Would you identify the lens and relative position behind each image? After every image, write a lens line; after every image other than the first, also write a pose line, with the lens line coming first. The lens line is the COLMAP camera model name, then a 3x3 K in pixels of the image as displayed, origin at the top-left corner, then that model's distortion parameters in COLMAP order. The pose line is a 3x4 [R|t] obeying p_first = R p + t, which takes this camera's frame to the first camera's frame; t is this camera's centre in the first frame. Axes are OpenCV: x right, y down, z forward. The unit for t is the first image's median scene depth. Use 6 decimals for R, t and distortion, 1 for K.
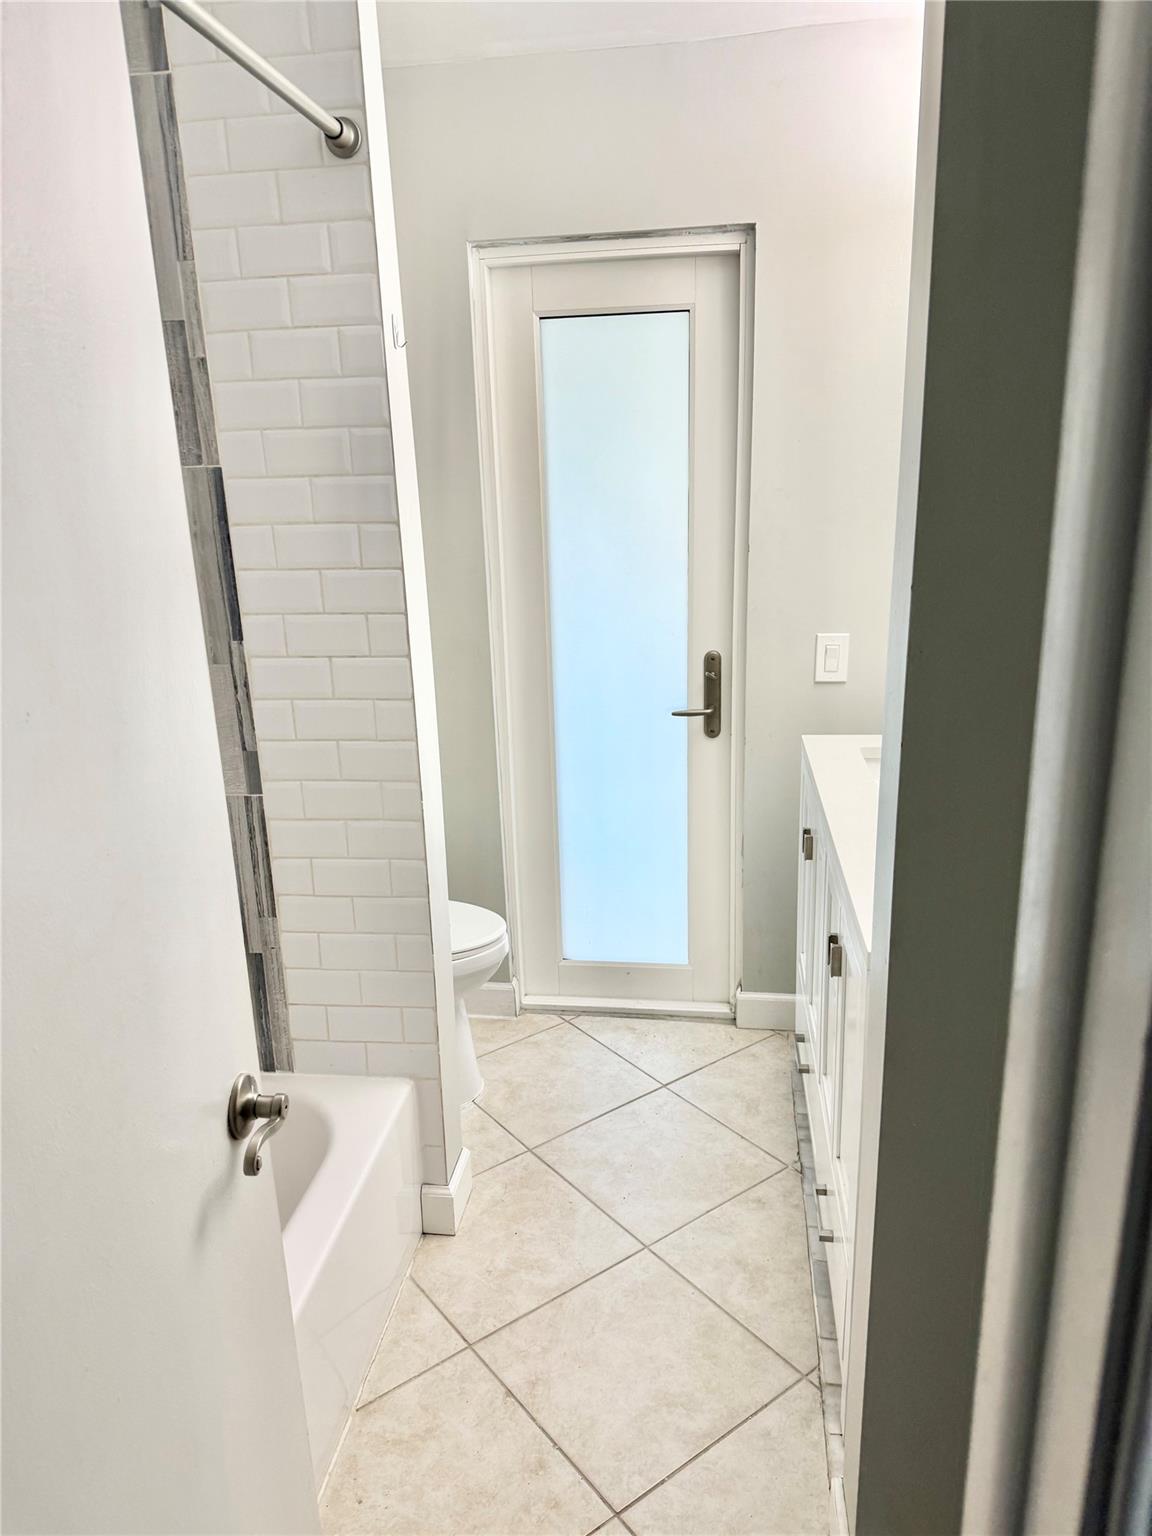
lens RADIAL K [[1108.1, 0, 581.6], [0, 1108.1, 770.5], [0, 0, 1]] dist [0.060709, -0.065754]
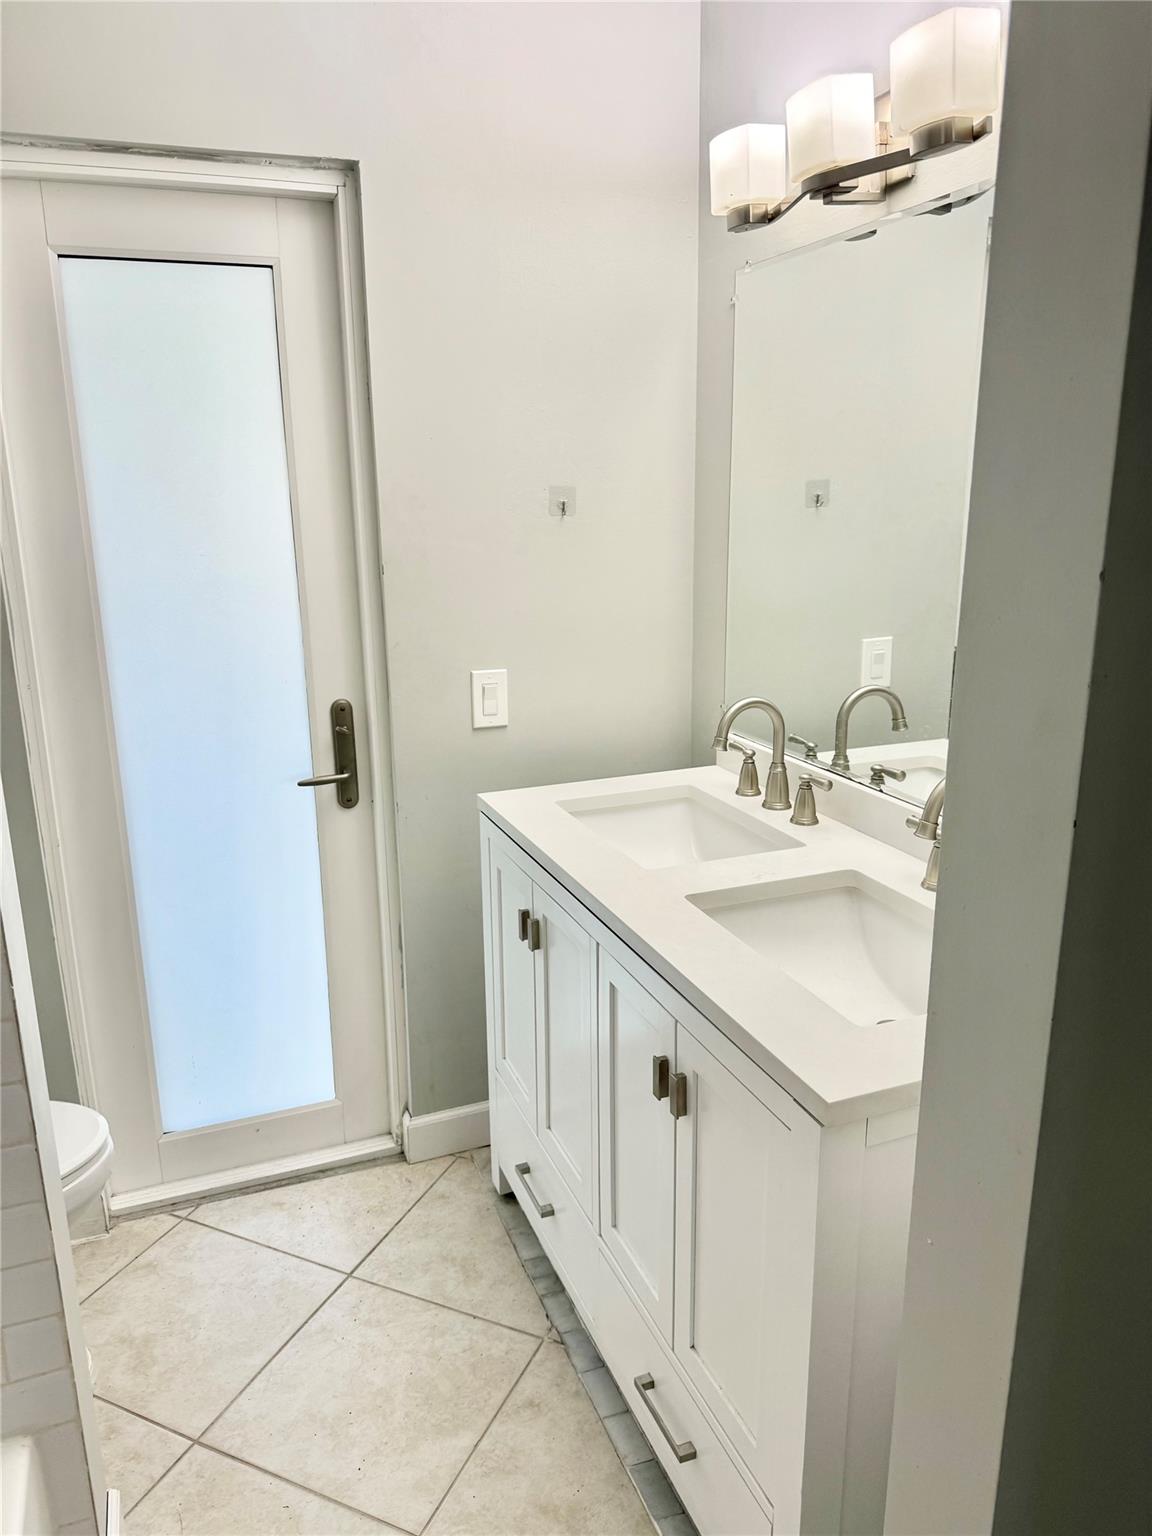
lens RADIAL K [[1108.1, 0, 572.0], [0, 1108.1, 764.0], [0, 0, 1]] dist [0.060709, -0.065754]
pose [[0.878344, -0.099184, 0.467627, -0.114413], [0.118668, 0.992858, -0.012308, -0.034001], [-0.463066, 0.066303, 0.883840, 0.233372]]
